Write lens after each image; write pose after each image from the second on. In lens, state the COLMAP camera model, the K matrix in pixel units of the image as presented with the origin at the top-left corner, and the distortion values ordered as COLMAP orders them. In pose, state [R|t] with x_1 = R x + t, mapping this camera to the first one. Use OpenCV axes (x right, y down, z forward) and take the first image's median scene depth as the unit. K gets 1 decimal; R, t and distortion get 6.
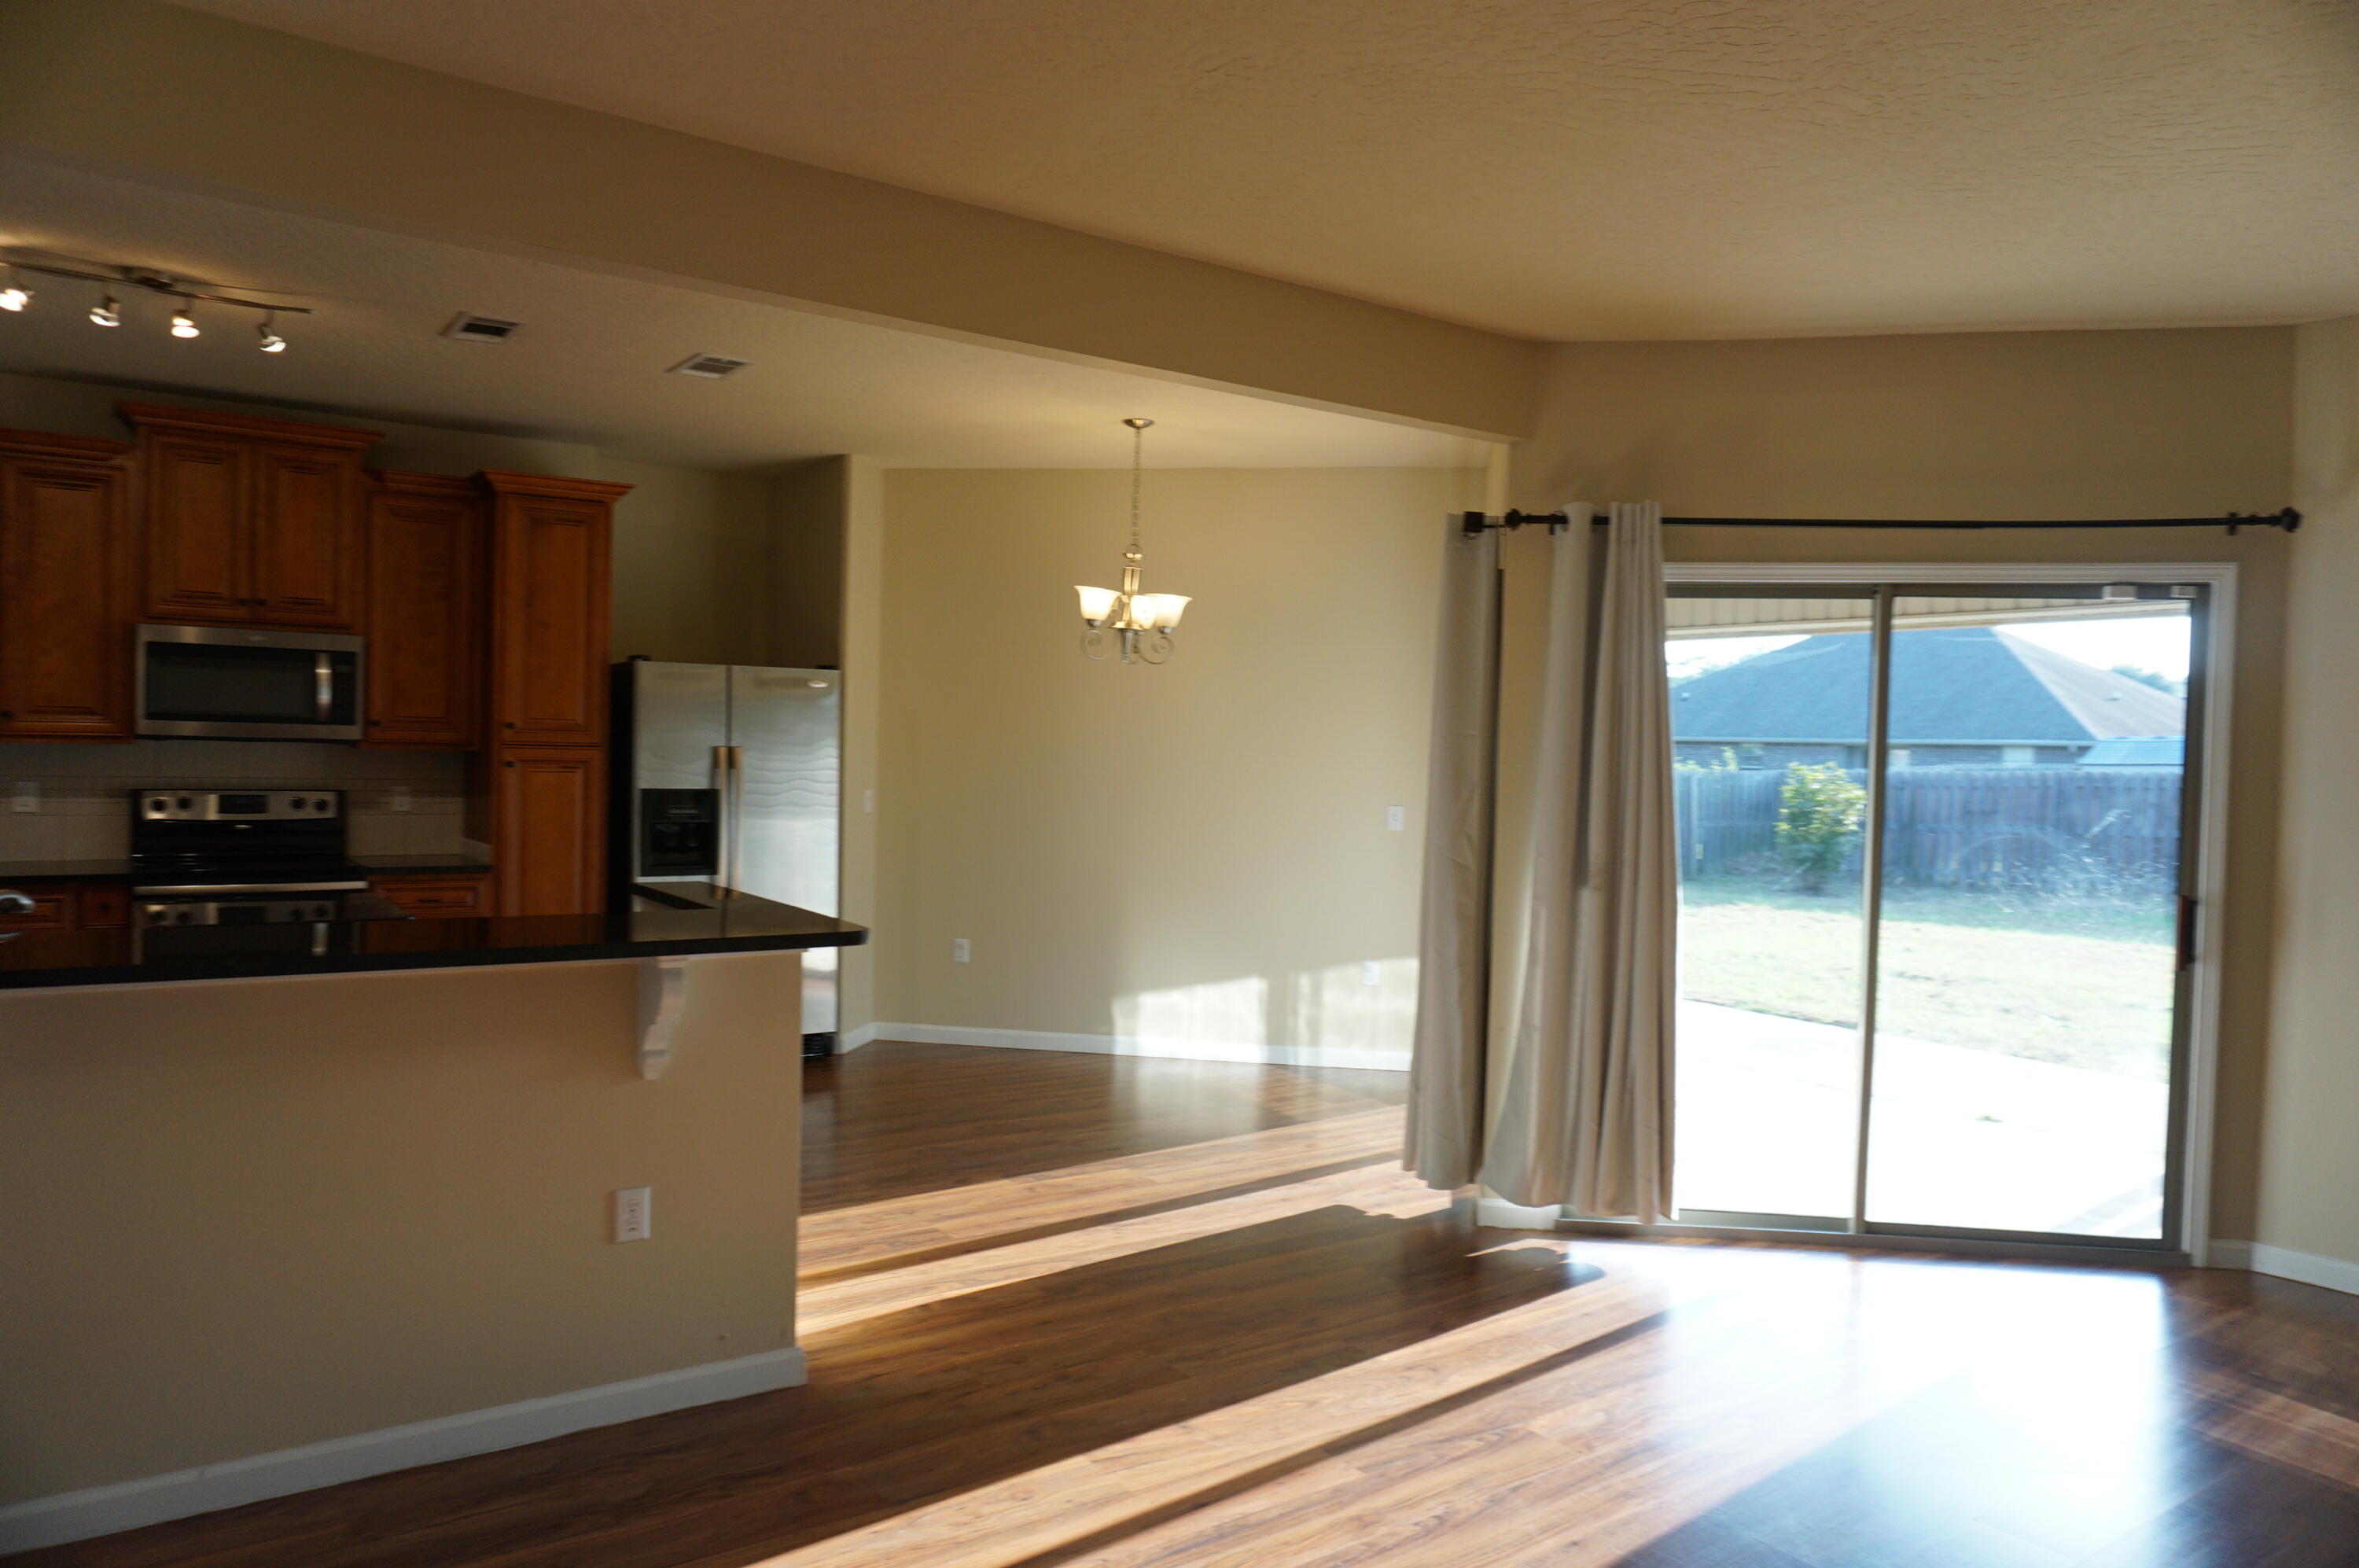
lens RADIAL K [[1584.4, 0, 1178.0], [0, 1584.4, 791.8], [0, 0, 1]] dist [-0.051911, 0.037131]
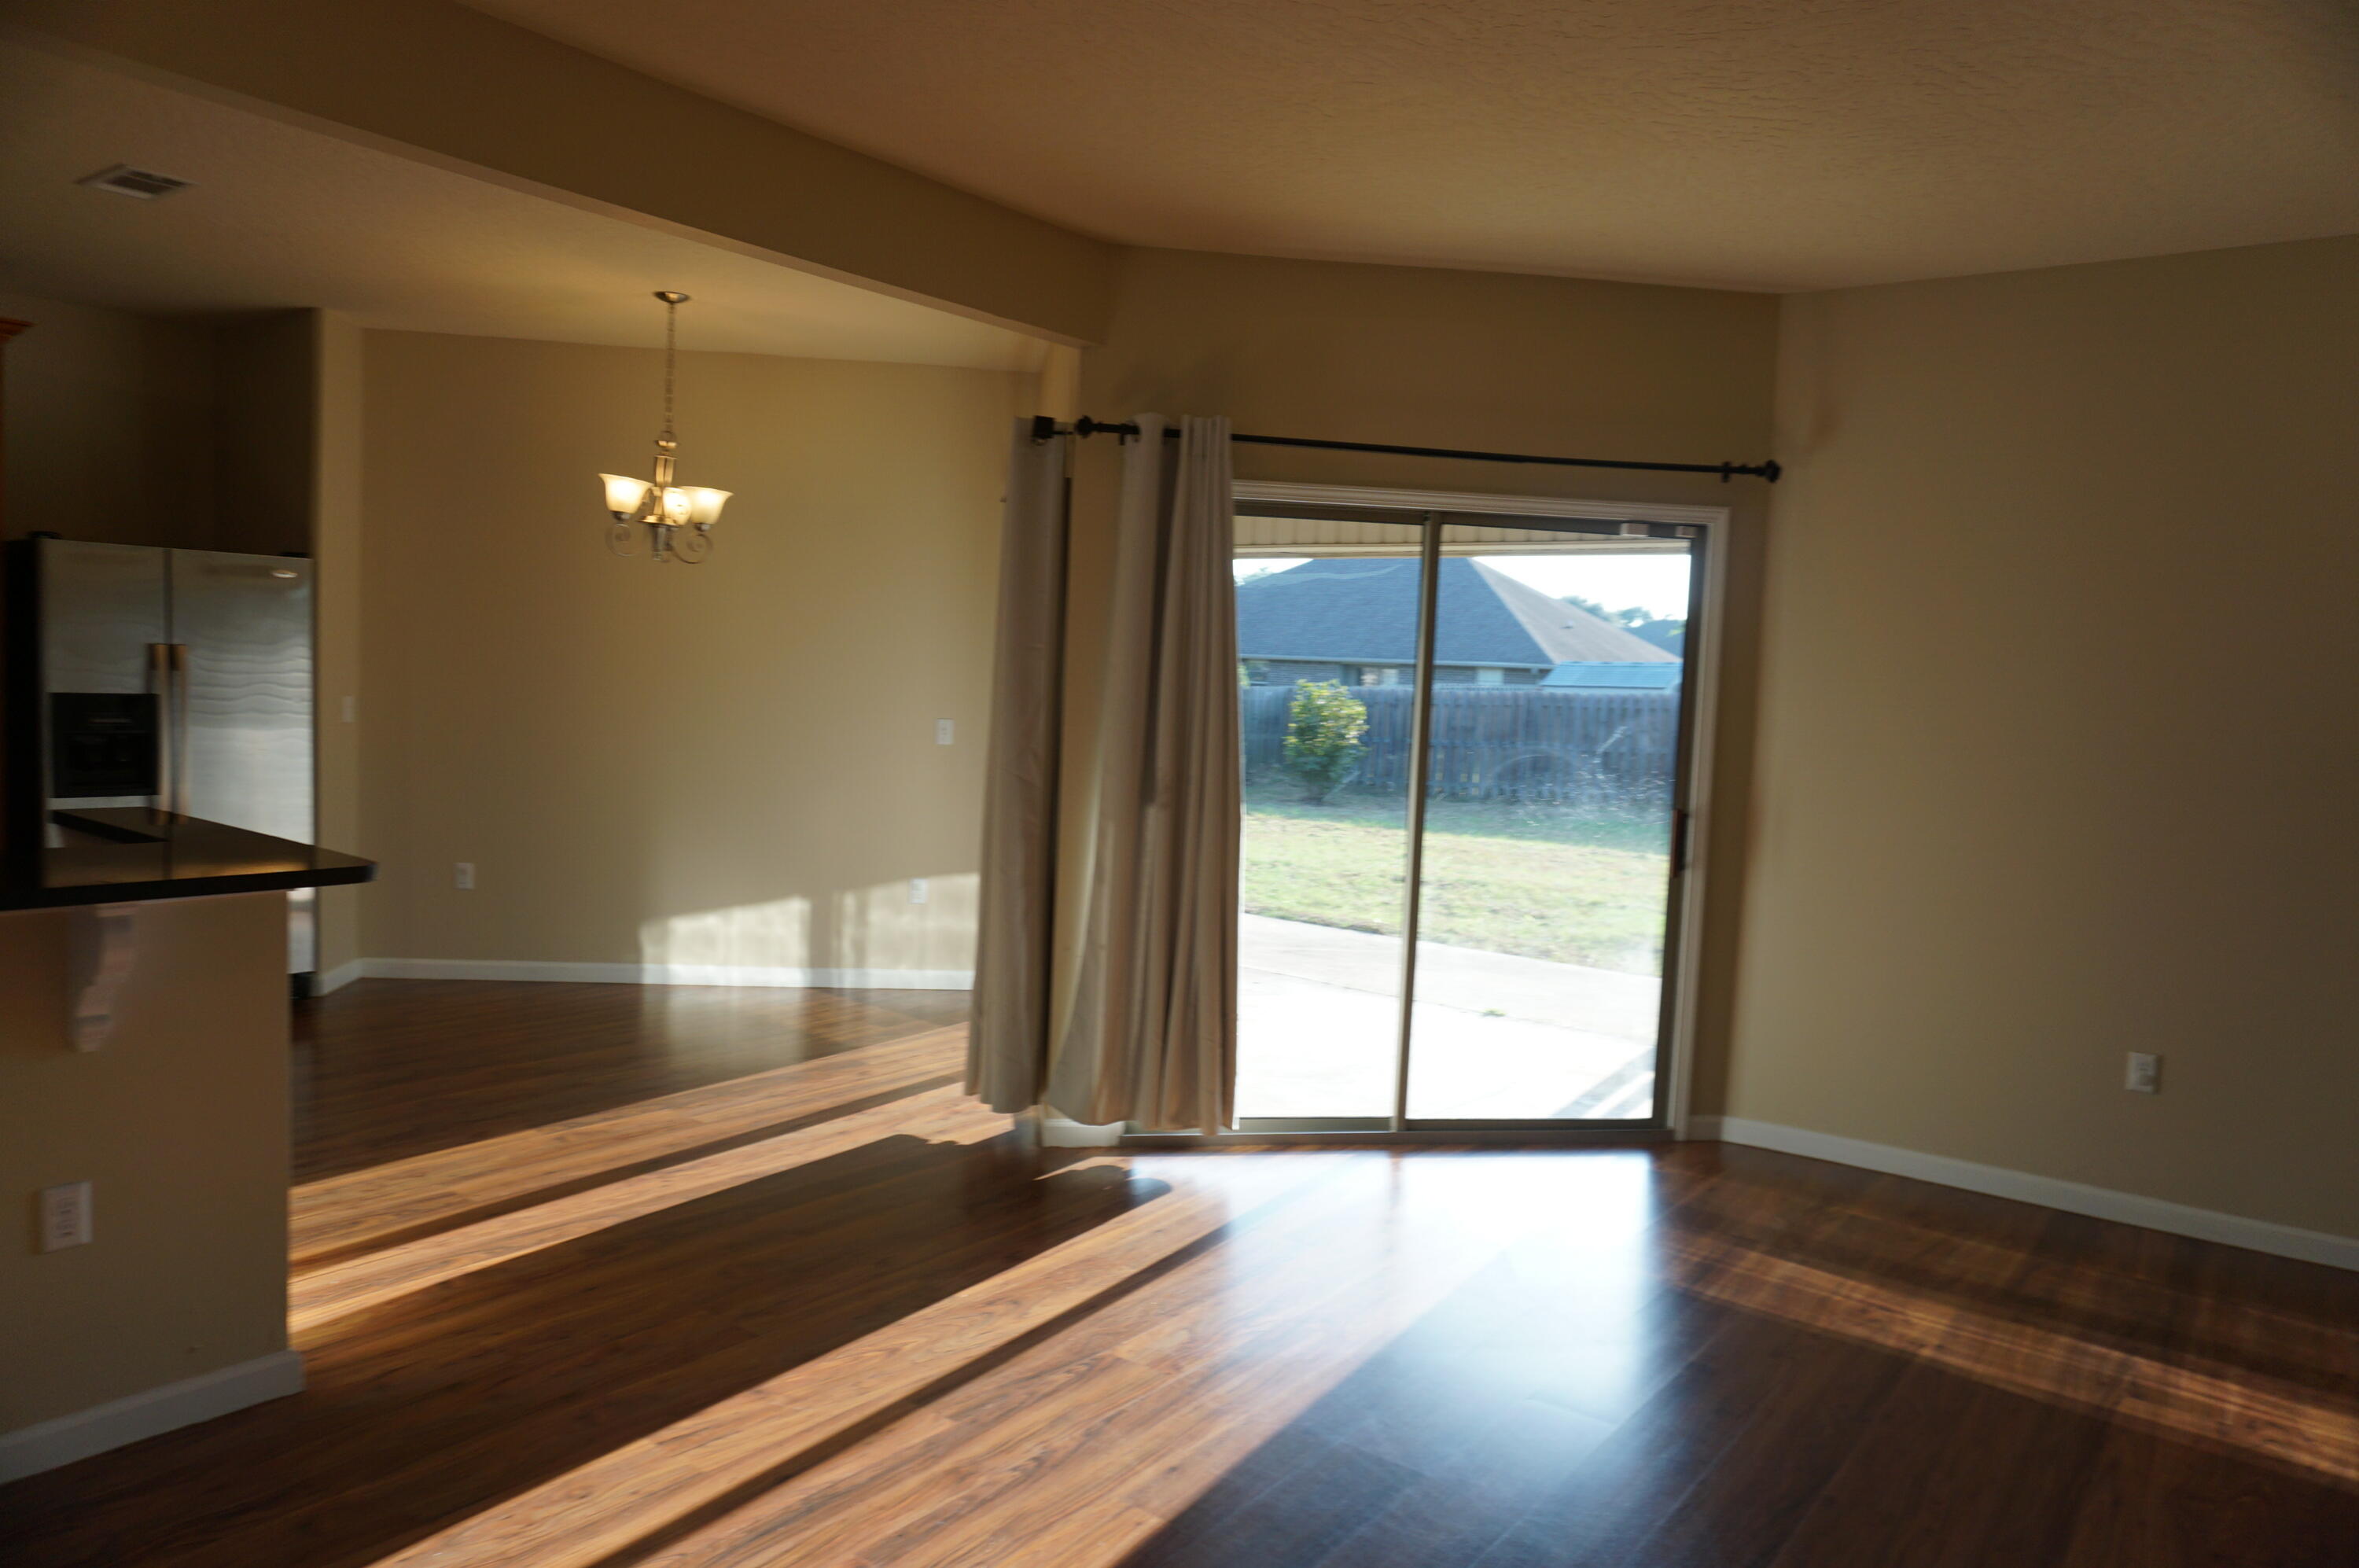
lens RADIAL K [[1584.4, 0, 1182.1], [0, 1584.4, 791.4], [0, 0, 1]] dist [-0.051911, 0.037131]
pose [[0.953747, -0.004817, 0.300572, -0.023502], [-0.012166, 0.998434, 0.054607, -0.002626], [-0.300364, -0.055738, 0.952195, 0.043144]]
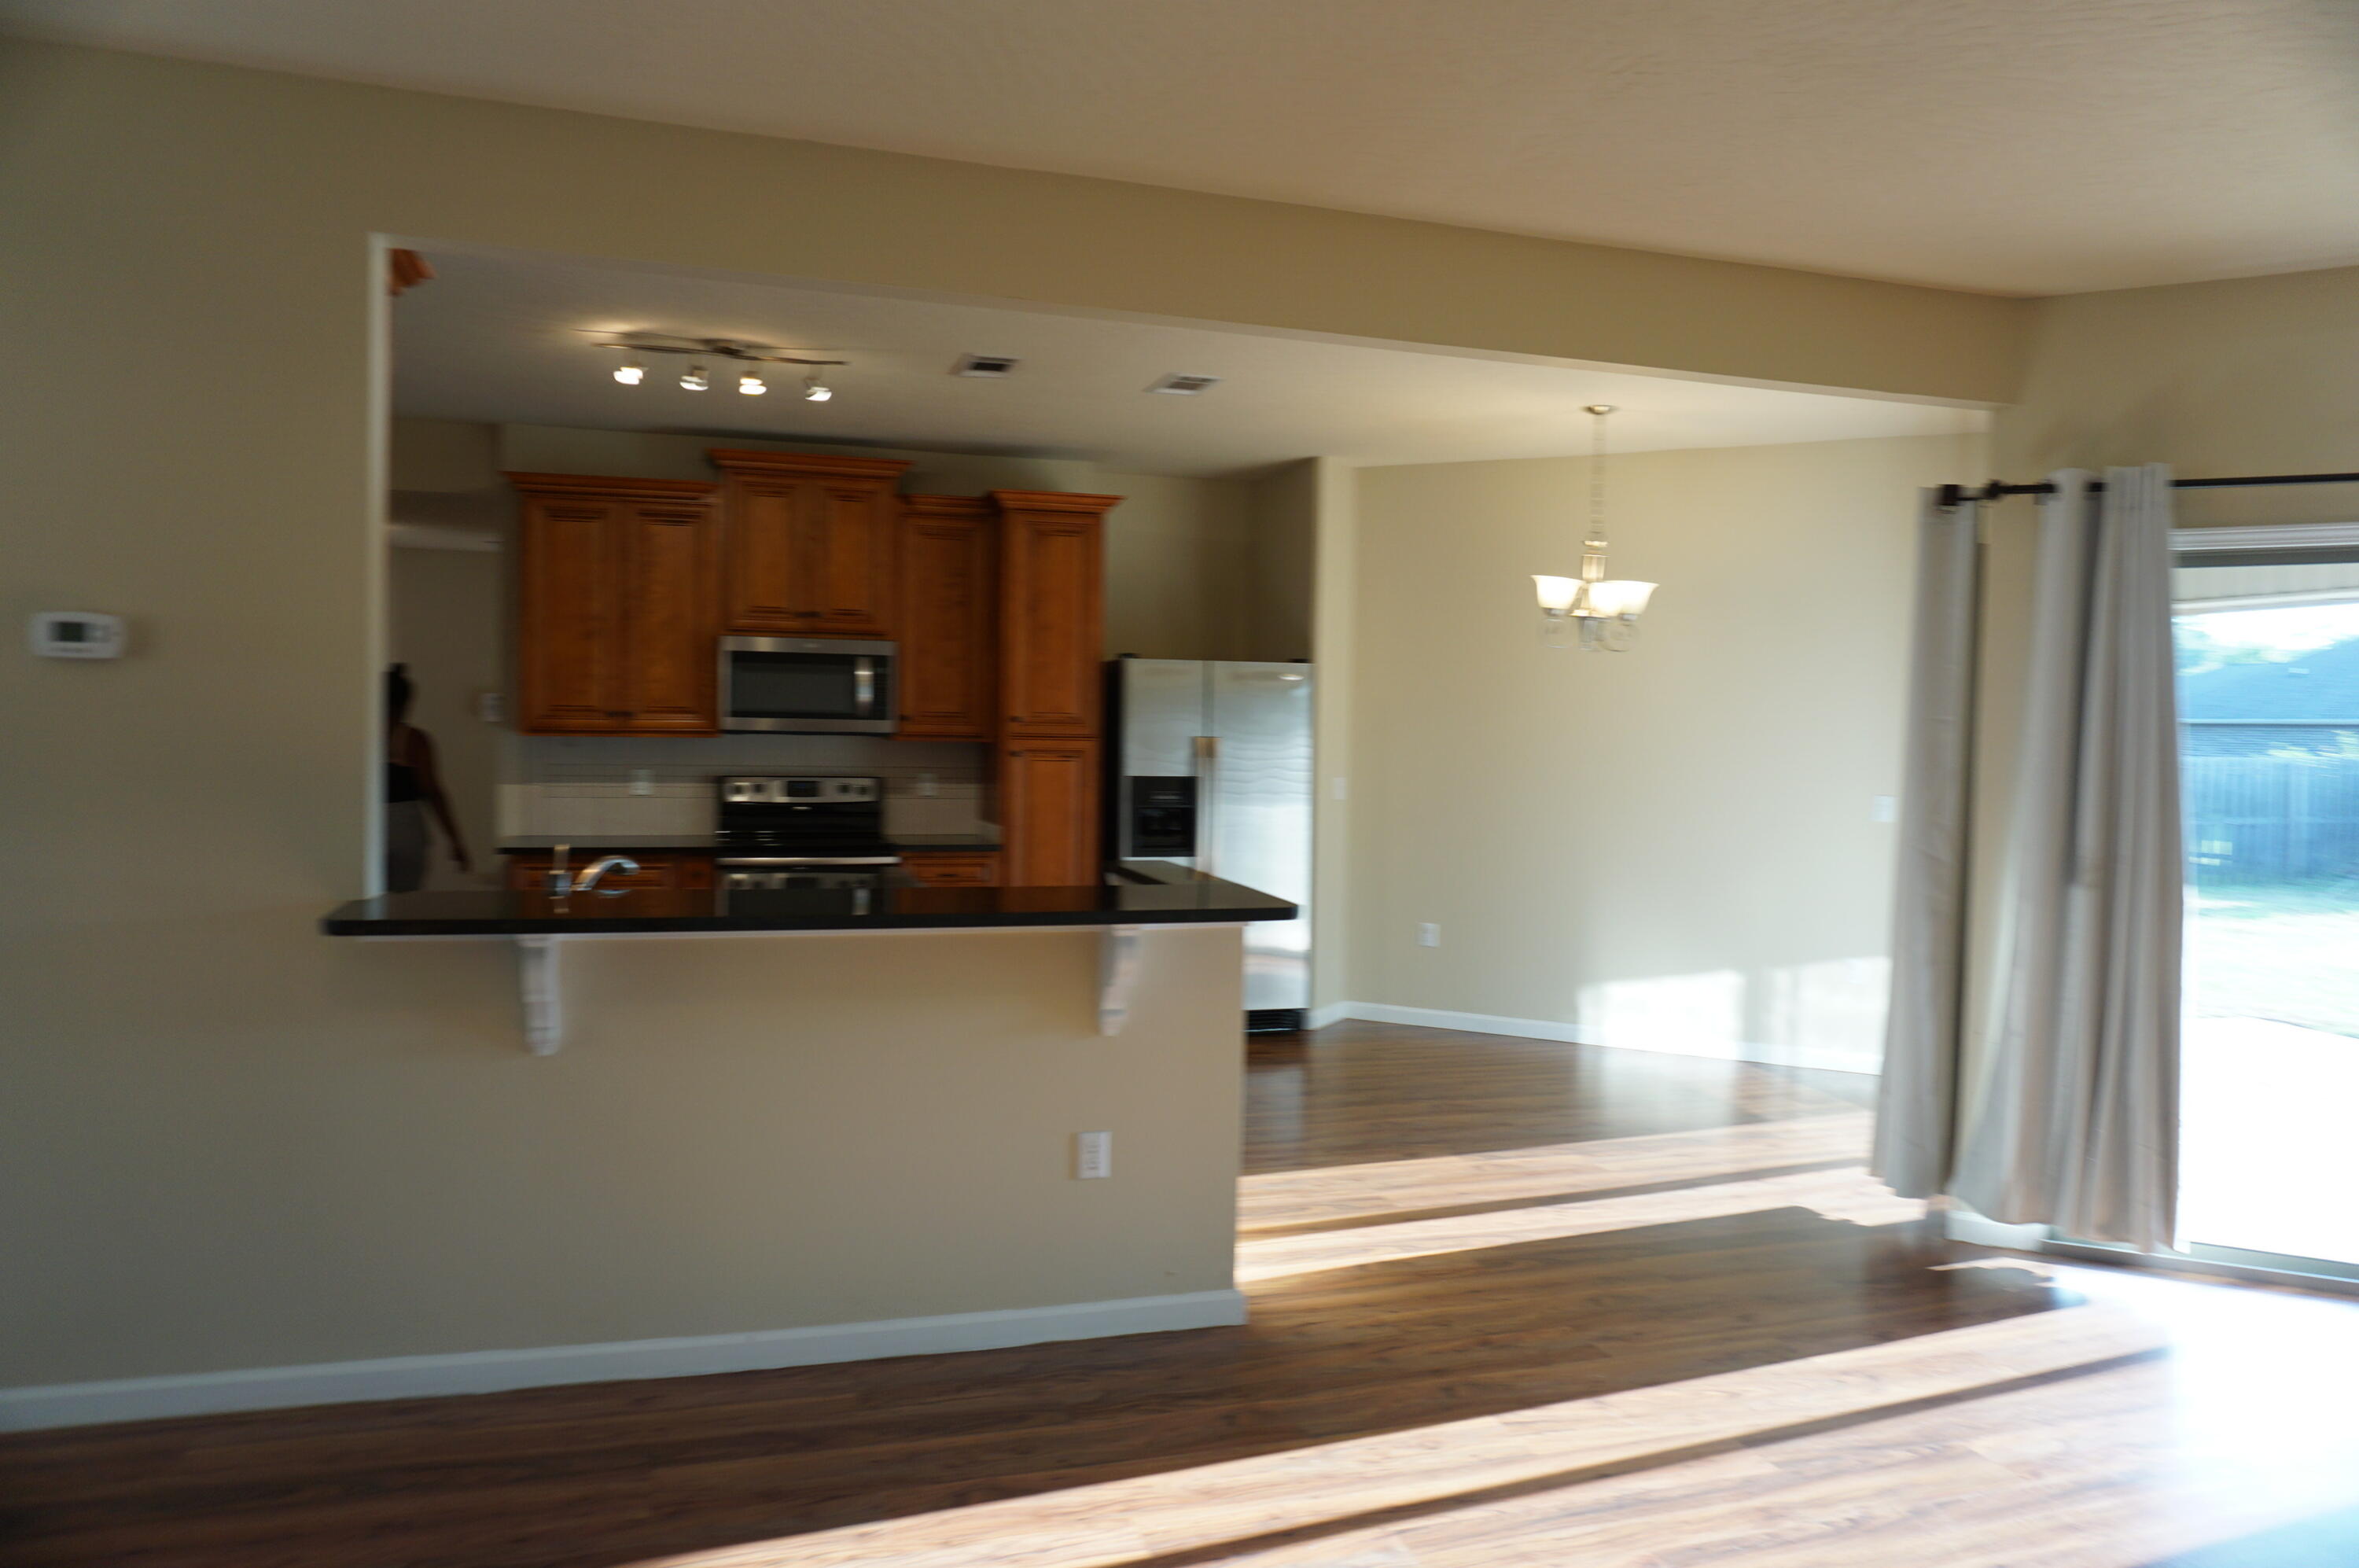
lens RADIAL K [[1584.4, 0, 1175.8], [0, 1584.4, 789.0], [0, 0, 1]] dist [-0.051911, 0.037131]
pose [[0.949950, 0.004370, -0.312373, 0.041535], [-0.002622, 0.999978, 0.006013, 0.000324], [0.312392, -0.004893, 0.949941, -0.035792]]
